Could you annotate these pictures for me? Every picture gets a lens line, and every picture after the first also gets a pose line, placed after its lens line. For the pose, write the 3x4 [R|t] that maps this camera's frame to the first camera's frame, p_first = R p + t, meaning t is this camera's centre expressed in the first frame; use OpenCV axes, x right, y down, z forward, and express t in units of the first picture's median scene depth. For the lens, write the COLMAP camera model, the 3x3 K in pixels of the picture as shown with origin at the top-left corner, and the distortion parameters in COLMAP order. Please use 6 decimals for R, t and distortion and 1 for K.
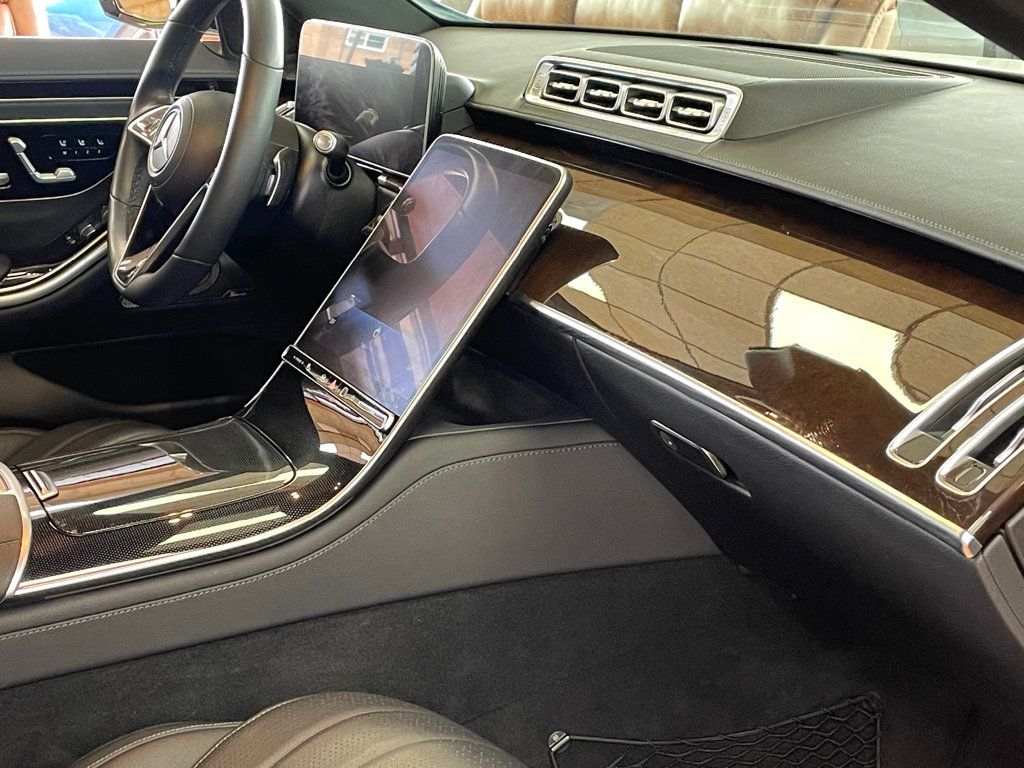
lens RADIAL K [[1601.7, 0, 512.6], [0, 1601.7, 385.3], [0, 0, 1]] dist [0.049568, 0.000000]
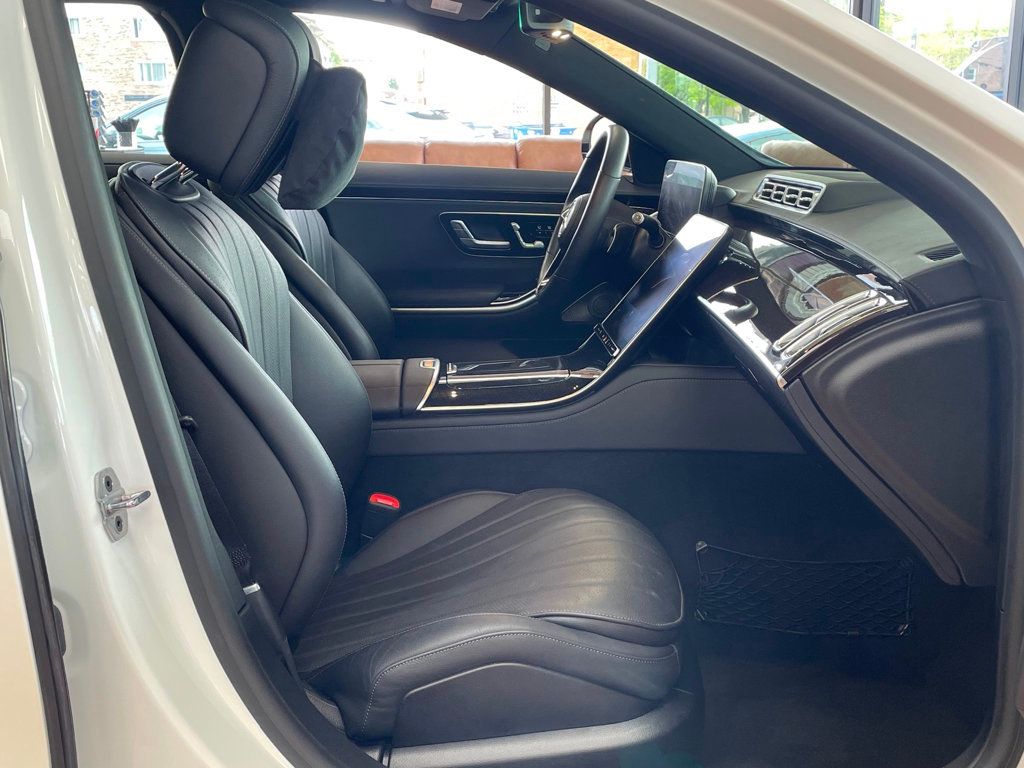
lens RADIAL K [[1164.0, 0, 510.6], [0, 1164.0, 382.7], [0, 0, 1]] dist [0.022937, 0.000000]
pose [[0.913304, 0.093470, -0.396407, 0.310518], [-0.120701, 0.991702, -0.044253, 0.116150], [0.388981, 0.088264, 0.917008, -0.268316]]
